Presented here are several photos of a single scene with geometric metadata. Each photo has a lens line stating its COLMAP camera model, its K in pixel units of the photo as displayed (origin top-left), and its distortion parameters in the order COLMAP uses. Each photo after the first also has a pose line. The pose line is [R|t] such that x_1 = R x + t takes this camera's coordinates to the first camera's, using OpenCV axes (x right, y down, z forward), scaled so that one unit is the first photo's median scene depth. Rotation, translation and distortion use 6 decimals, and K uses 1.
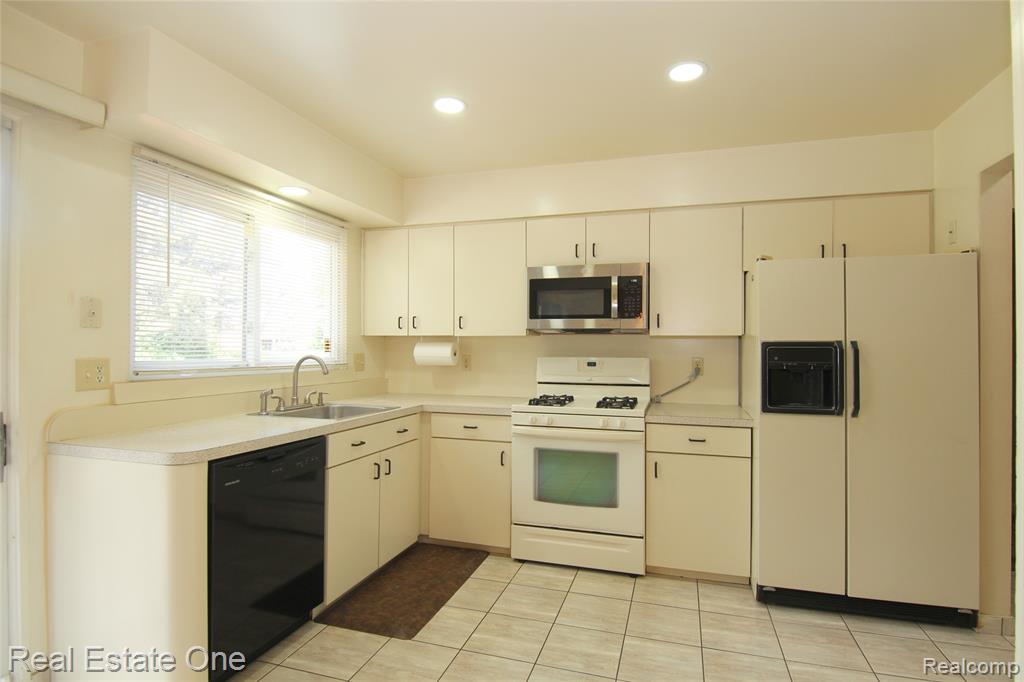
lens RADIAL K [[518.3, 0, 518.2], [0, 518.3, 342.0], [0, 0, 1]] dist [-0.015114, -0.003553]
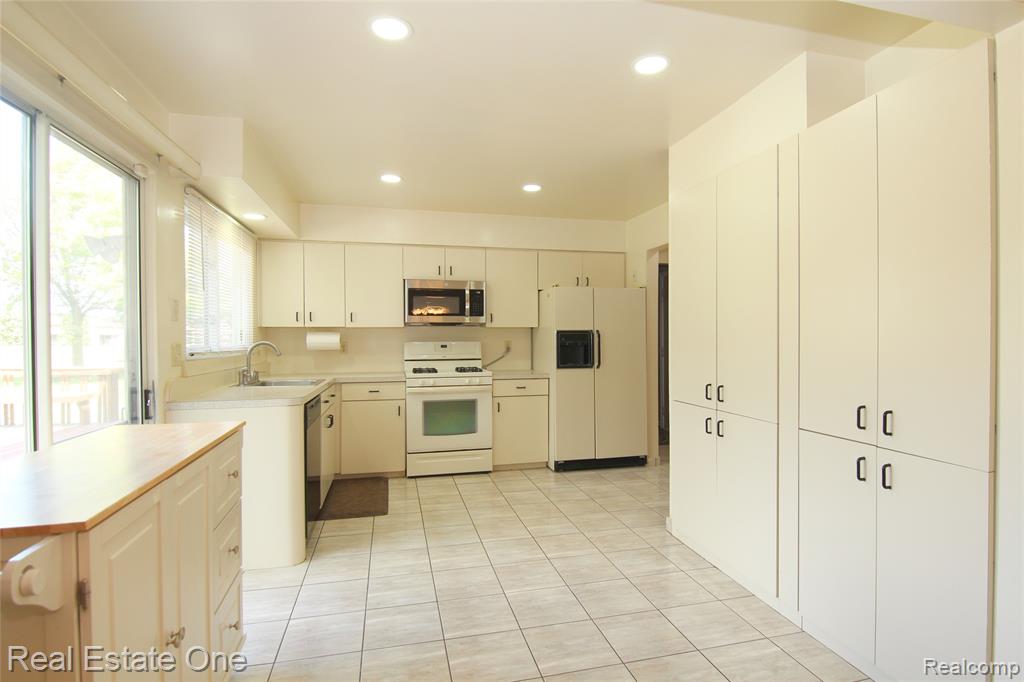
lens RADIAL K [[518.3, 0, 516.8], [0, 518.3, 342.0], [0, 0, 1]] dist [-0.015114, -0.003553]
pose [[0.860262, -0.013280, 0.509679, -0.514497], [0.004752, 0.999826, 0.018029, 0.005692], [-0.509830, -0.013088, 0.860176, -0.453274]]
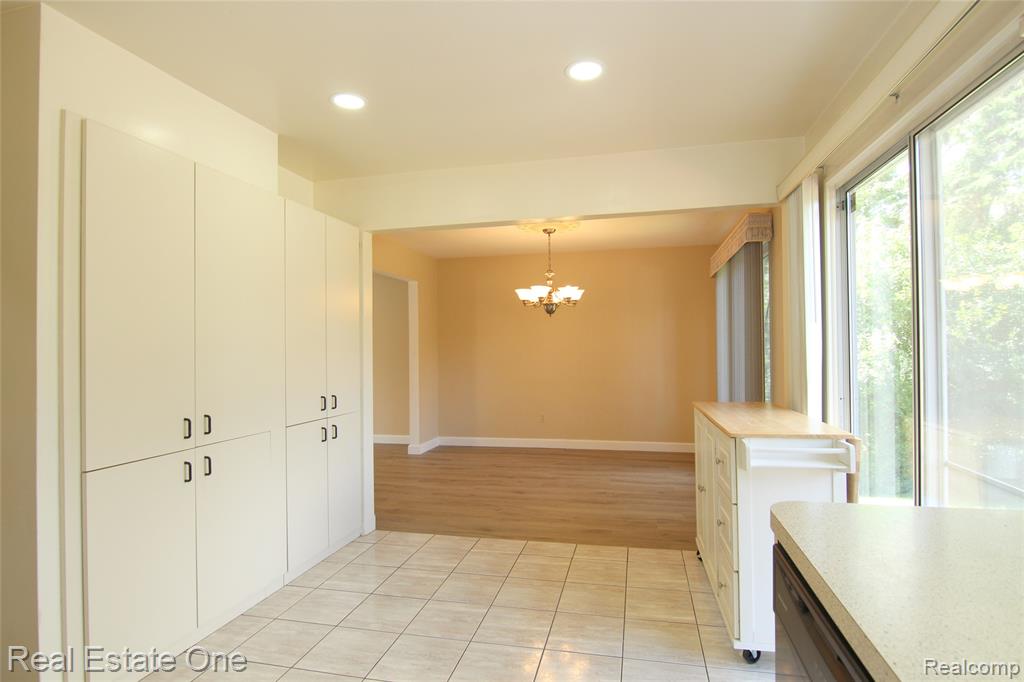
lens RADIAL K [[518.3, 0, 519.4], [0, 518.3, 340.6], [0, 0, 1]] dist [-0.015114, -0.003553]
pose [[-0.997390, 0.007115, -0.071847, -0.148407], [0.008214, 0.999854, -0.015010, 0.002498], [0.071730, -0.015561, -0.997303, 0.977086]]
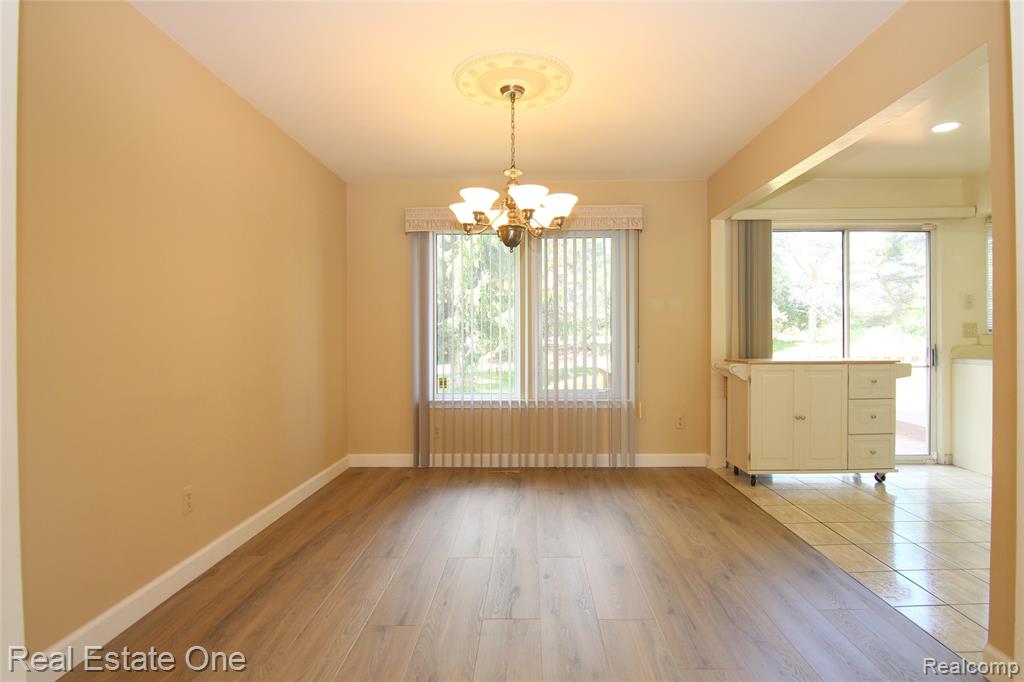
lens RADIAL K [[518.3, 0, 516.1], [0, 518.3, 344.3], [0, 0, 1]] dist [-0.015114, -0.003553]
pose [[0.260413, 0.003594, -0.965491, 0.534600], [0.013335, 0.999884, 0.007319, 0.056786], [0.965405, -0.014780, 0.260335, -0.997266]]
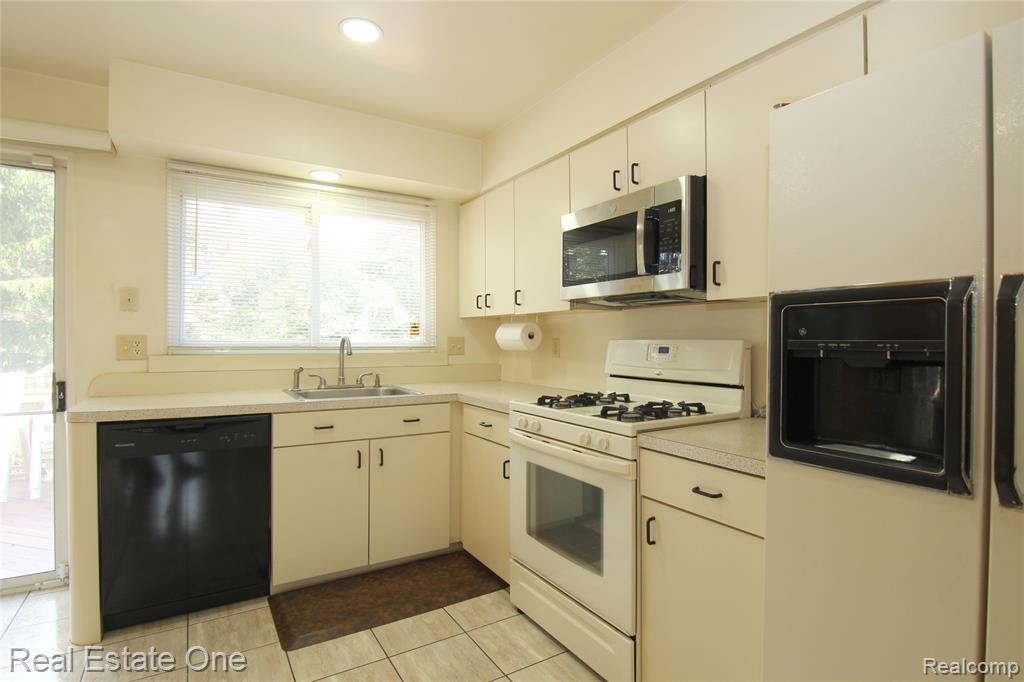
lens RADIAL K [[518.3, 0, 517.1], [0, 518.3, 340.6], [0, 0, 1]] dist [-0.015114, -0.003553]
pose [[0.760938, 0.000037, -0.648824, 0.505630], [0.006927, 0.999943, 0.008180, 0.028780], [0.648787, -0.010719, 0.760894, 0.449148]]
